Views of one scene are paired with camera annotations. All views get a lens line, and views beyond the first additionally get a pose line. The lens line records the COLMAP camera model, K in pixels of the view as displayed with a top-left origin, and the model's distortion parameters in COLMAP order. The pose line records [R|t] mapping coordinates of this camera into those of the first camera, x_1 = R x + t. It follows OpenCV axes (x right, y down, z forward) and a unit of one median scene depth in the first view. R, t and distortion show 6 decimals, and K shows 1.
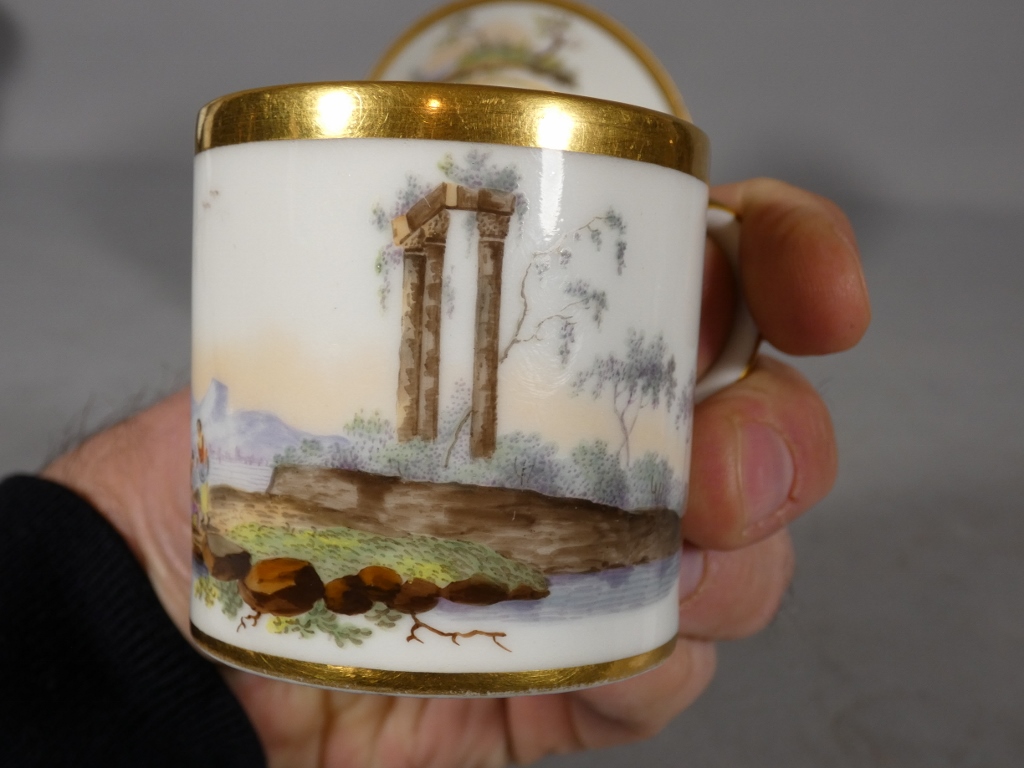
lens RADIAL K [[1316.4, 0, 515.3], [0, 1316.4, 371.7], [0, 0, 1]] dist [0.022855, -0.127038]
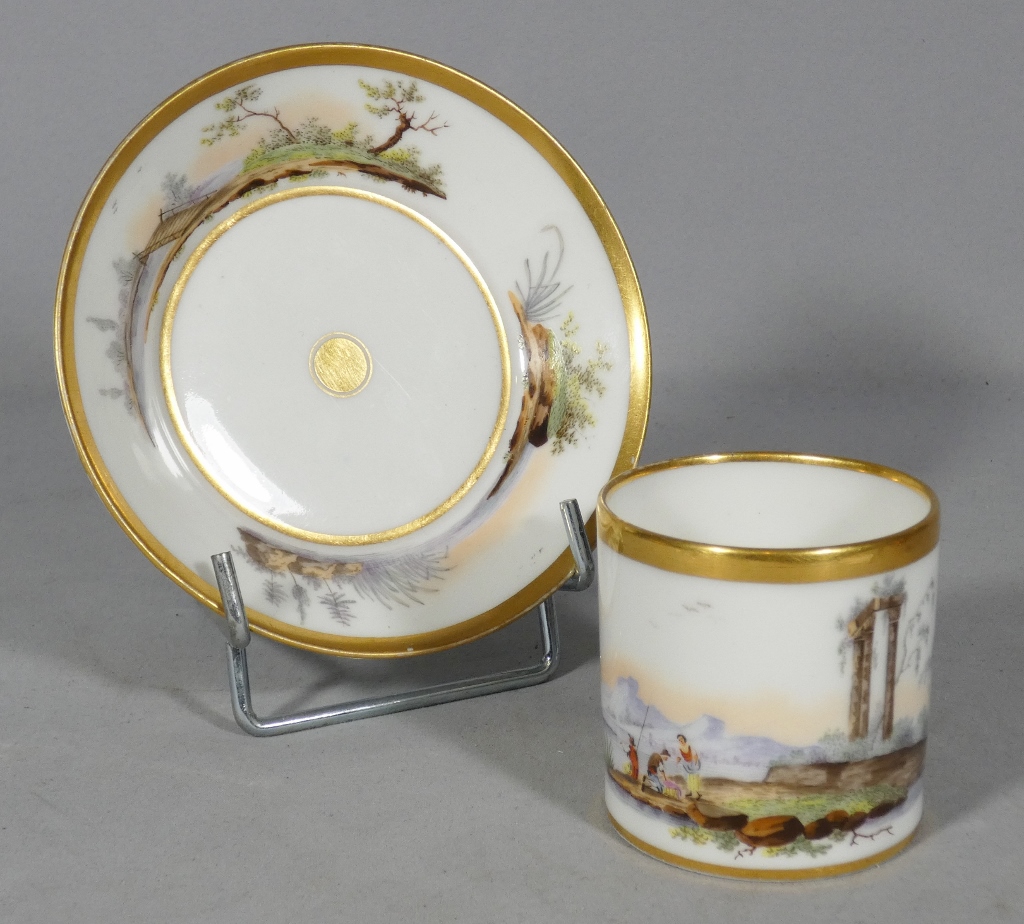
lens RADIAL K [[1990.4, 0, 476.1], [0, 1990.4, 464.0], [0, 0, 1]] dist [0.145595, -1.279114]
pose [[0.898506, -0.176762, 0.401798, -1.482903], [0.069995, 0.961321, 0.266387, -1.006463], [-0.433344, -0.211226, 0.876126, -0.976698]]
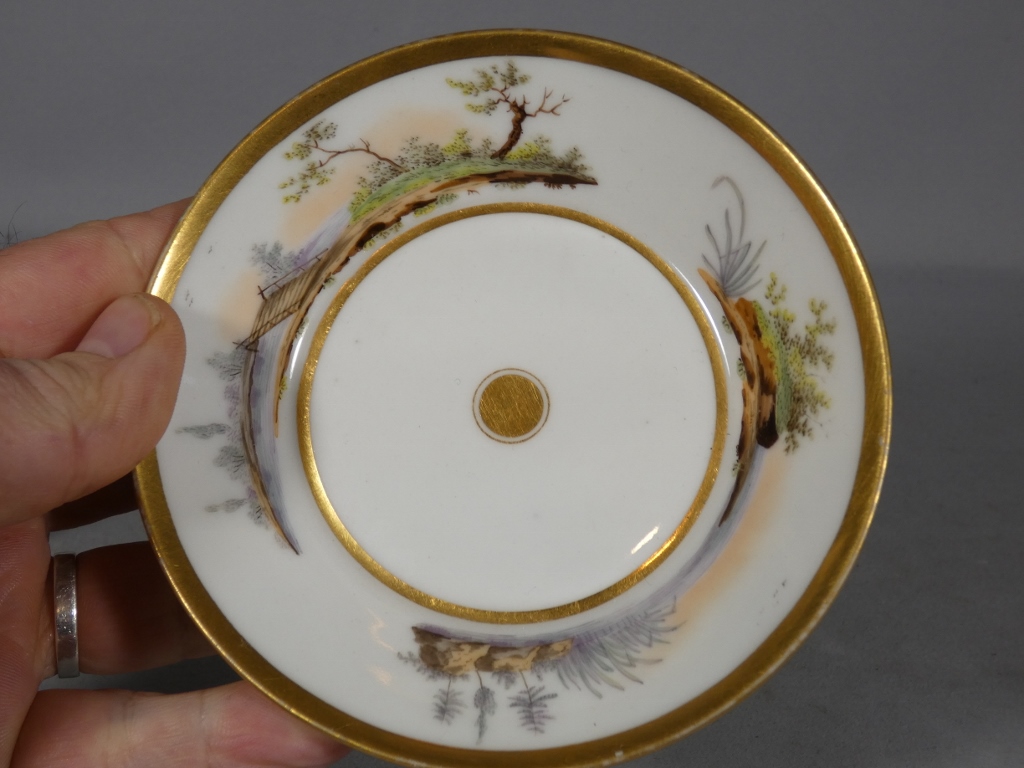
lens RADIAL K [[1316.4, 0, 515.3], [0, 1316.4, 371.7], [0, 0, 1]] dist [0.022855, -0.127038]
pose [[0.923049, -0.381266, 0.051160, -0.410596], [0.373148, 0.919740, 0.121818, -0.572862], [-0.093499, -0.093354, 0.991233, 0.204062]]
